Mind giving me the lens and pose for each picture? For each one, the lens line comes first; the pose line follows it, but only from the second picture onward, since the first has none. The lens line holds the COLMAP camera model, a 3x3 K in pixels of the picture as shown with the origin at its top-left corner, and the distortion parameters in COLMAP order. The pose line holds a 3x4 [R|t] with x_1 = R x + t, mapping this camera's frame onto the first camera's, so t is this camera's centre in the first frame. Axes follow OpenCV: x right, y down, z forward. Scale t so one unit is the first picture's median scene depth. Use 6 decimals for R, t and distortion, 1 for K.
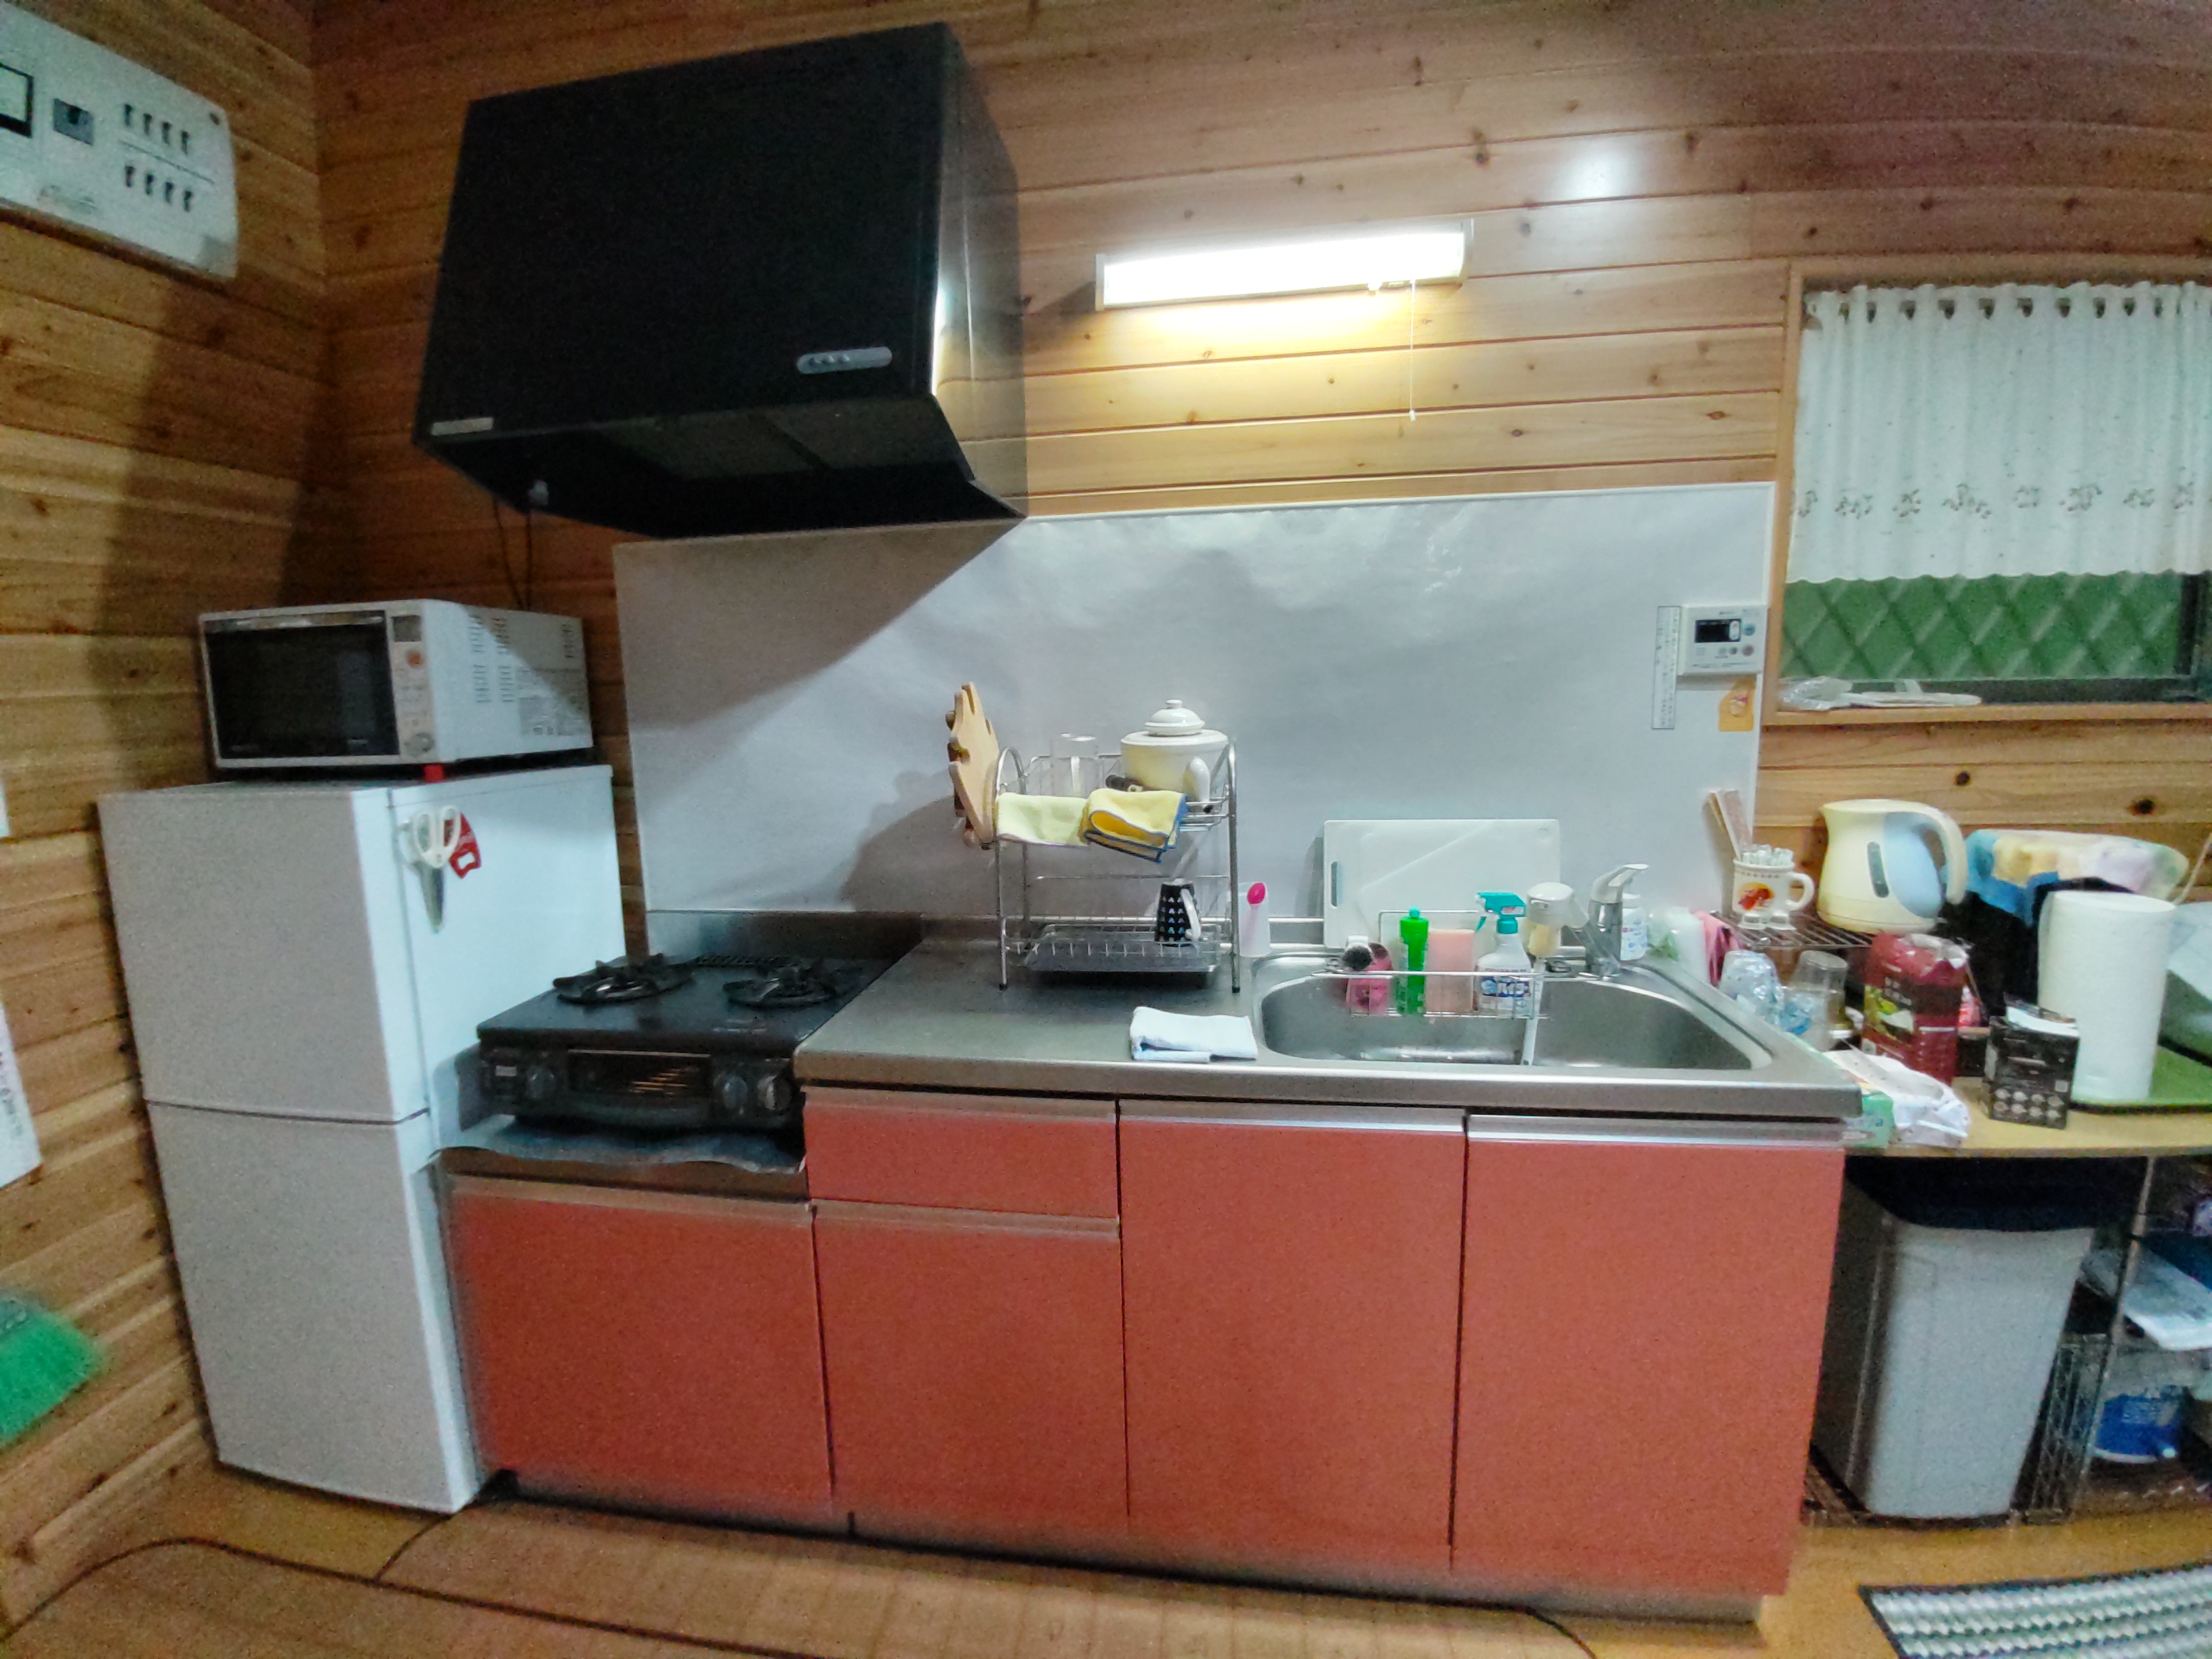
lens RADIAL K [[968.2, 0, 1091.8], [0, 968.2, 818.2], [0, 0, 1]] dist [-0.023799, -0.005088]
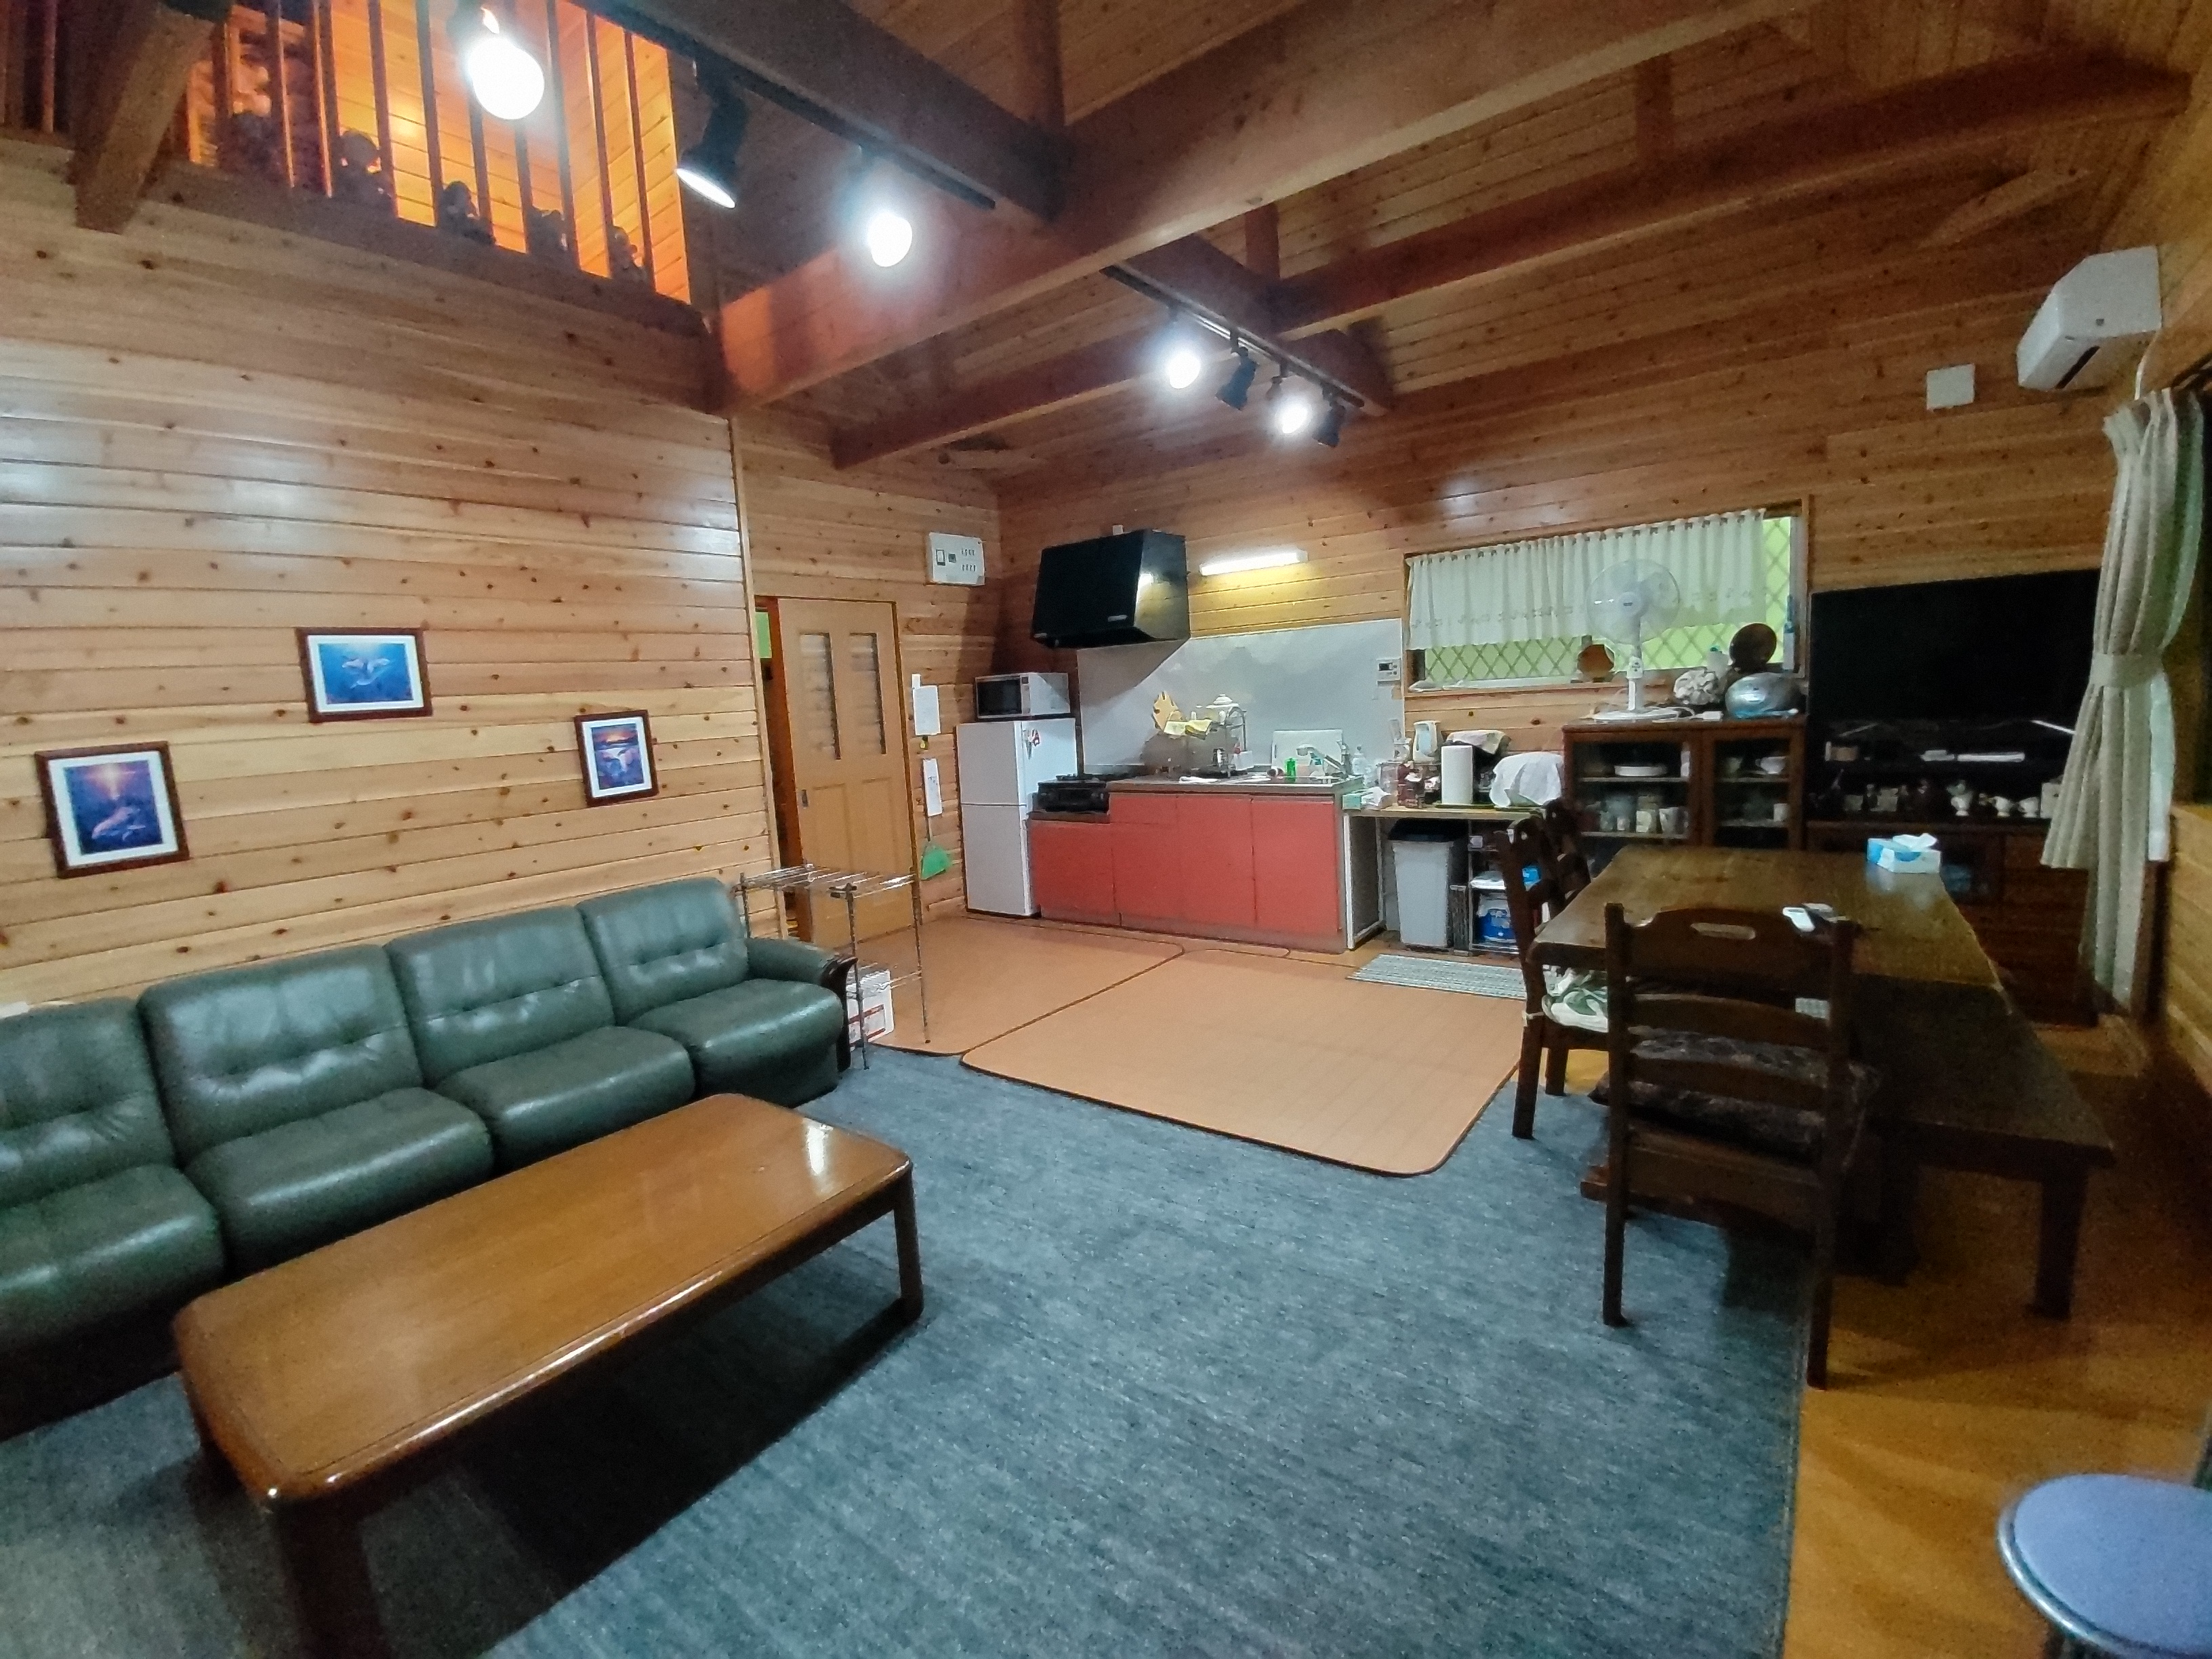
lens RADIAL K [[968.2, 0, 1104.2], [0, 968.2, 799.0], [0, 0, 1]] dist [-0.023799, -0.005088]
pose [[0.884895, 0.024919, -0.465123, 1.320284], [-0.031118, 0.999500, -0.005654, 0.275813], [0.464750, 0.019477, 0.885228, -2.181253]]
